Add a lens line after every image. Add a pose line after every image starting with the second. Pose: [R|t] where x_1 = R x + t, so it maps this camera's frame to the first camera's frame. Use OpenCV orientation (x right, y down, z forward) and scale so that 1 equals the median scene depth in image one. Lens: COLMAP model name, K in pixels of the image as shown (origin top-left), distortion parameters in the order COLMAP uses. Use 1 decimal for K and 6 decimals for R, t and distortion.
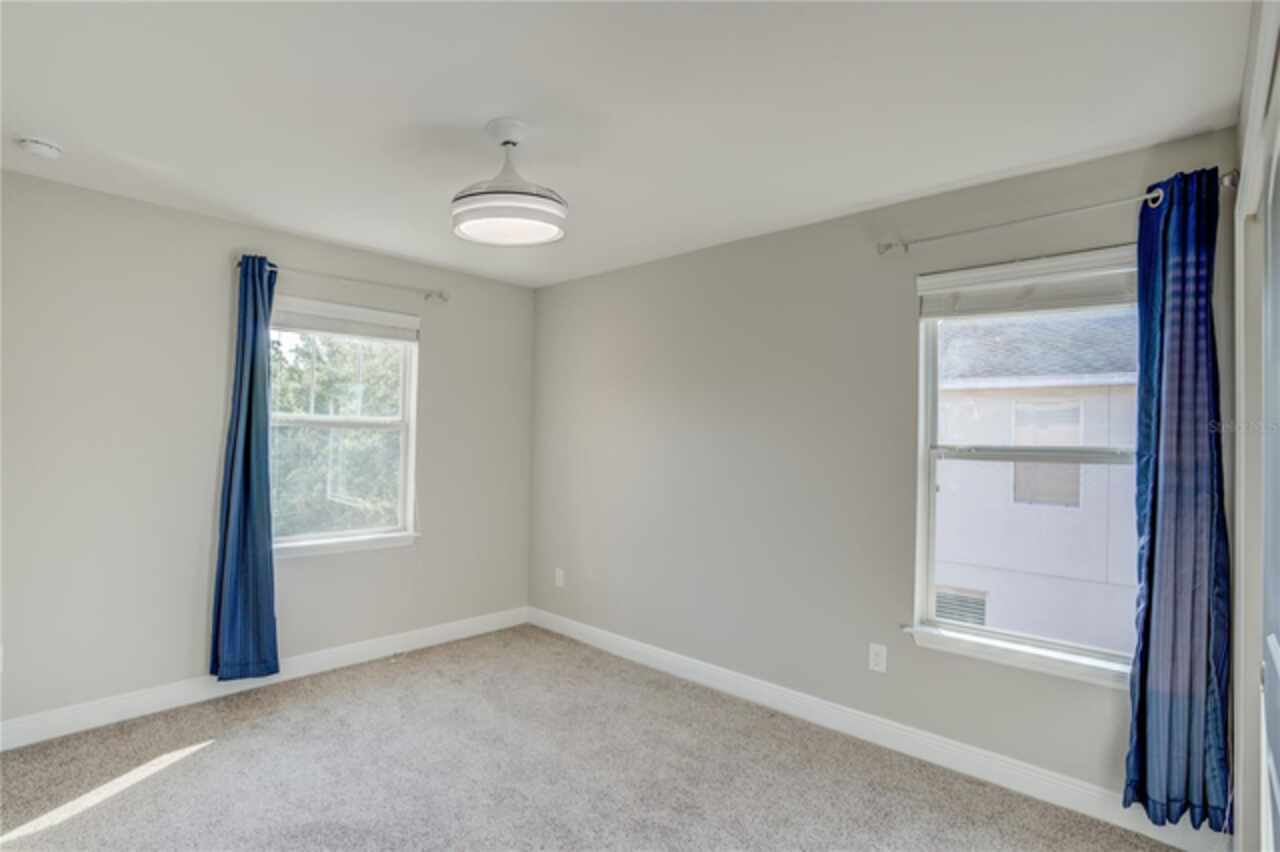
lens RADIAL K [[630.9, 0, 646.0], [0, 630.9, 426.6], [0, 0, 1]] dist [0.000720, 0.000458]
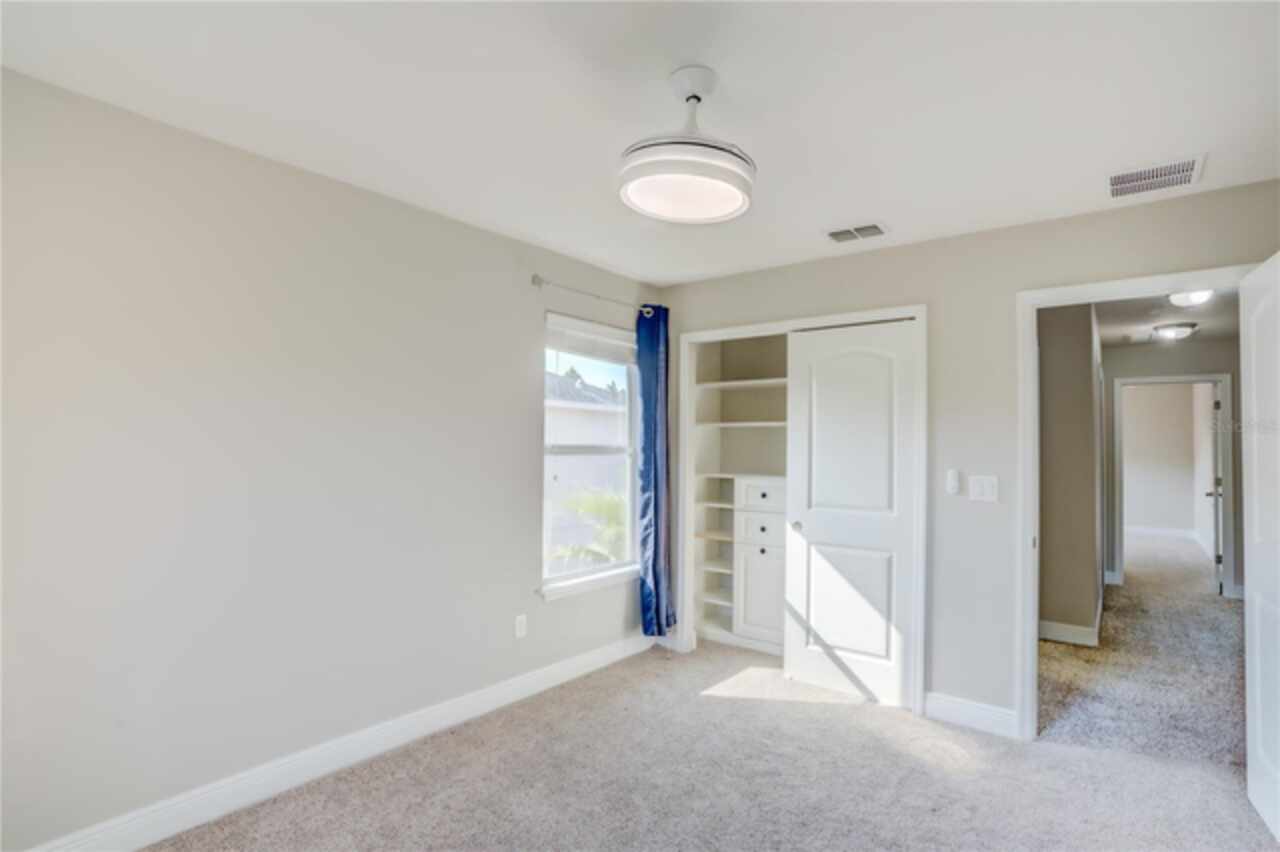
lens RADIAL K [[630.9, 0, 646.0], [0, 630.9, 426.6], [0, 0, 1]] dist [0.000720, 0.000458]
pose [[-0.049513, 0.013888, 0.998677, -0.913322], [-0.034369, 0.999287, -0.015600, 0.007261], [-0.998182, -0.035095, -0.049001, 0.930787]]
